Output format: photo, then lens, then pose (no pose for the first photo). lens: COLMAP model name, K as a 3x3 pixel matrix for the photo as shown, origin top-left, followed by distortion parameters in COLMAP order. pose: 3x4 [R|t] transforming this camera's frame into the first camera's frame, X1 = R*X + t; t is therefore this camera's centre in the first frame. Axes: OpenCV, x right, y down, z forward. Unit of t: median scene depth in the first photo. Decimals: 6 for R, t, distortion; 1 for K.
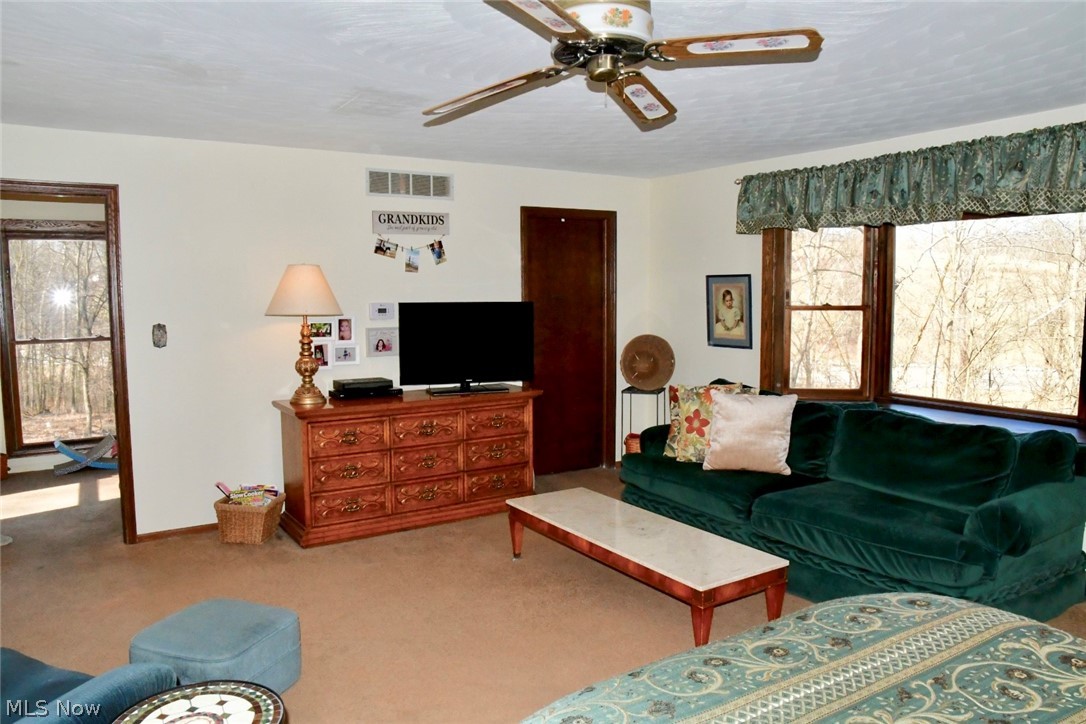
lens RADIAL K [[764.6, 0, 543.0], [0, 764.6, 362.0], [0, 0, 1]] dist [-0.123012, 0.076420]
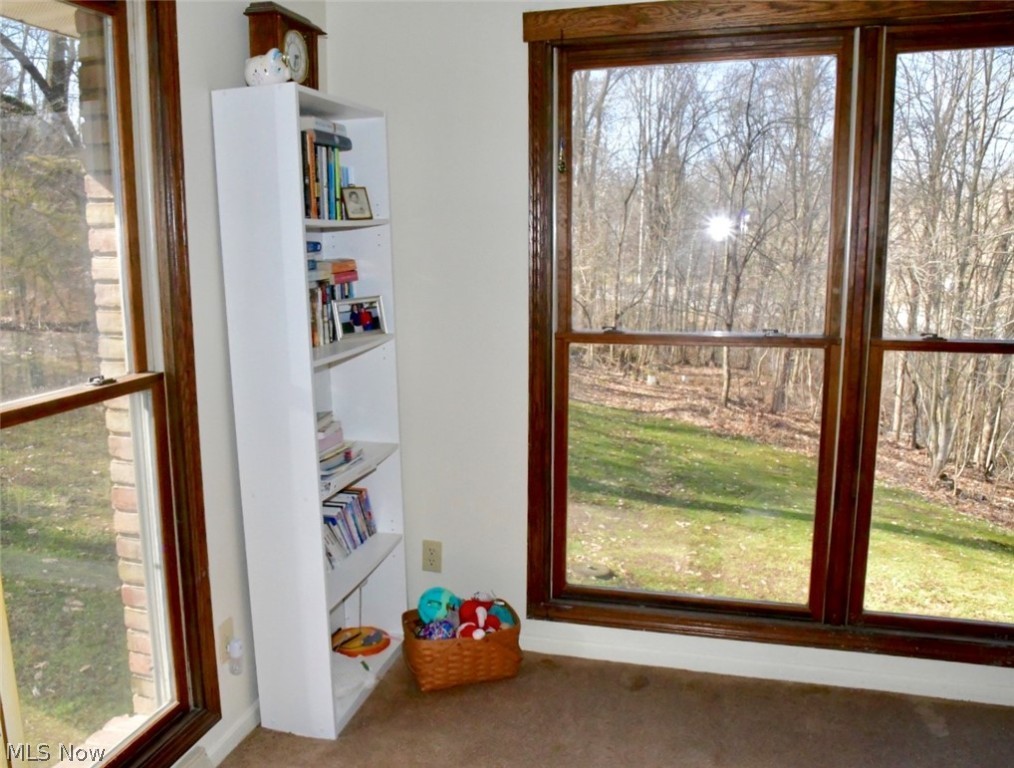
lens RADIAL K [[844.8, 0, 507.0], [0, 844.8, 384.0], [0, 0, 1]] dist [0.000390, -0.000338]
pose [[0.685905, 0.127468, -0.716440, -0.071536], [-0.068068, 0.991461, 0.111233, -0.008727], [0.724501, -0.027528, 0.688724, 0.113987]]
